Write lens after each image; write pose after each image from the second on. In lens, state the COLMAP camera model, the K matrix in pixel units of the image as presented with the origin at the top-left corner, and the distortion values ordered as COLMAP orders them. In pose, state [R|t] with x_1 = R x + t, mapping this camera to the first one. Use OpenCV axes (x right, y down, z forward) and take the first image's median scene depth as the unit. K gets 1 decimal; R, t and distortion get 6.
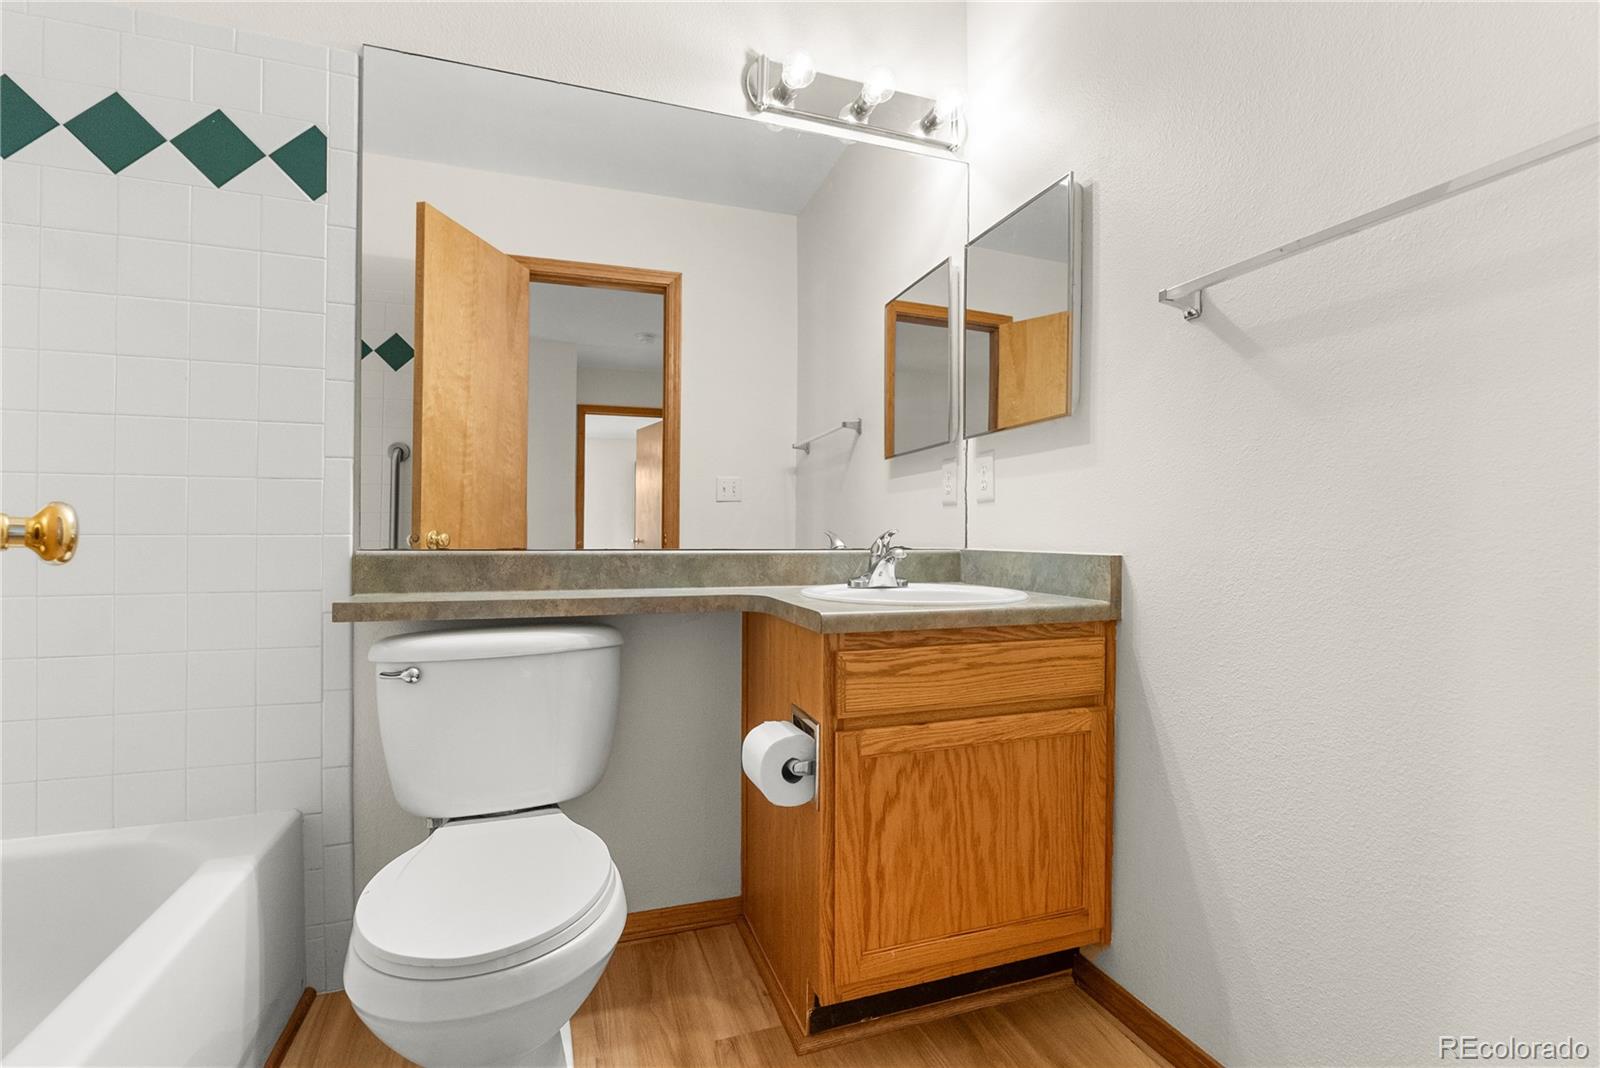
lens RADIAL K [[714.8, 0, 807.6], [0, 714.8, 539.9], [0, 0, 1]] dist [-0.008739, 0.000243]
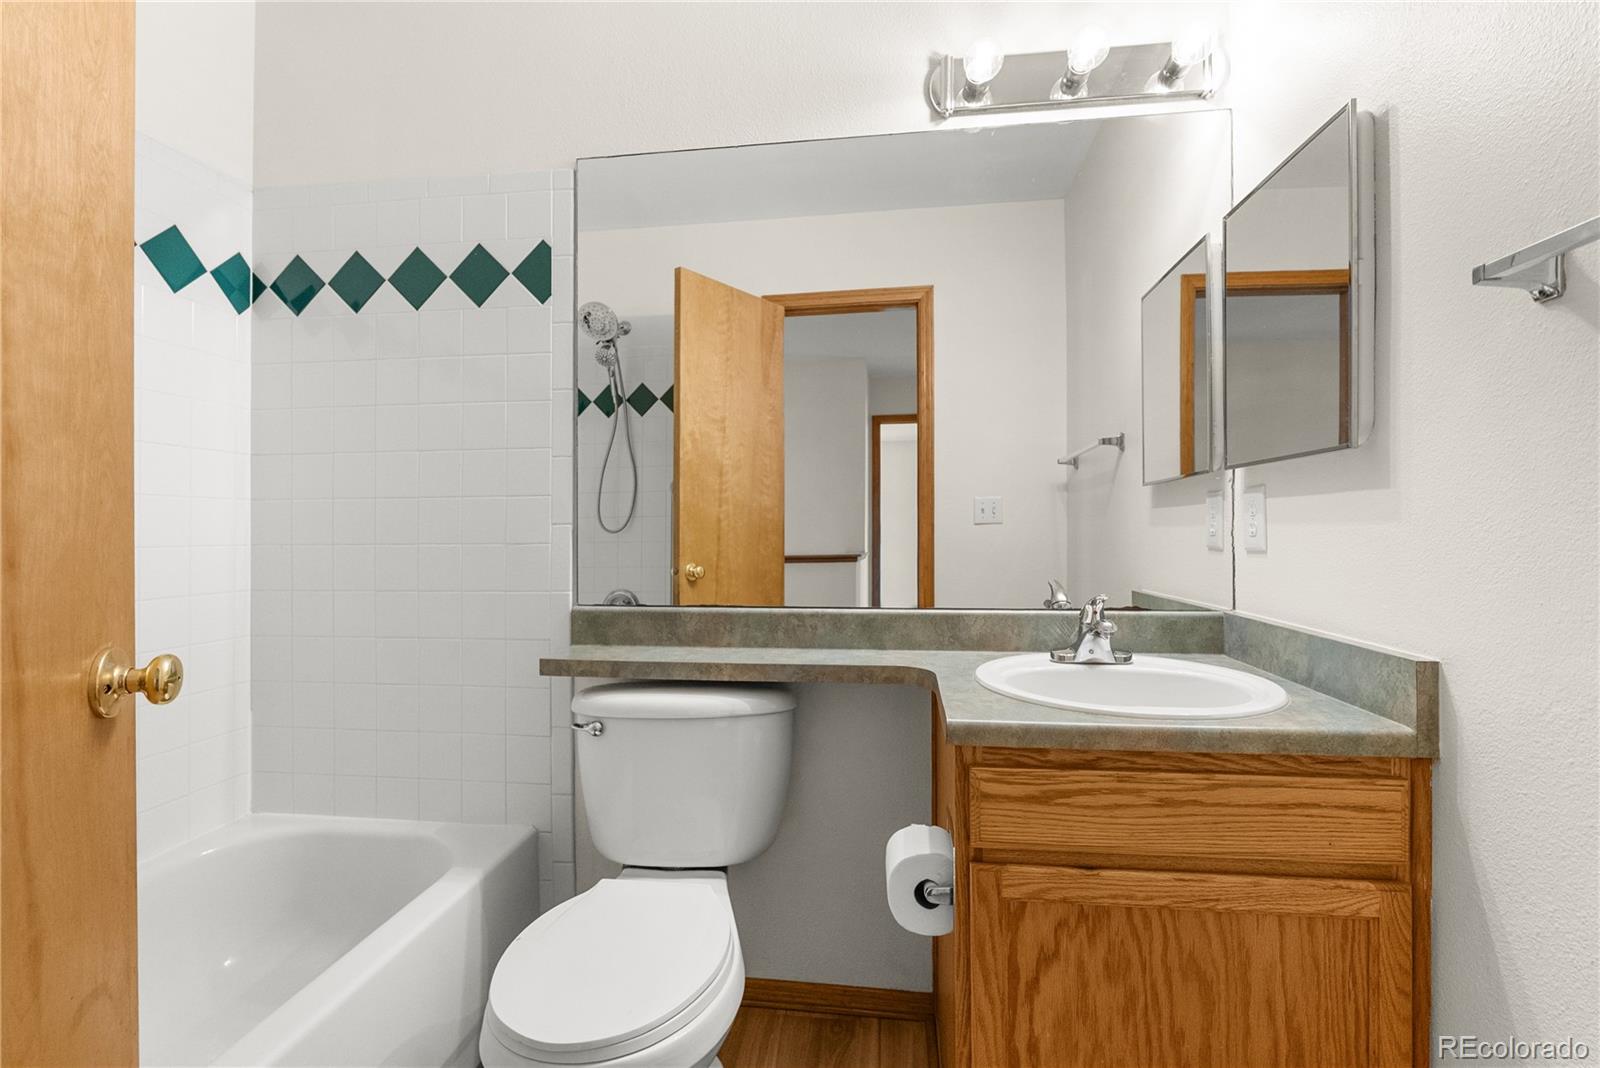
lens RADIAL K [[726.4, 0, 799.8], [0, 726.4, 525.2], [0, 0, 1]] dist [-0.007566, 0.001017]
pose [[0.892463, -0.010194, -0.451005, 0.212293], [0.006653, 0.999933, -0.009436, -0.100965], [0.451071, 0.005421, 0.892471, 0.131779]]
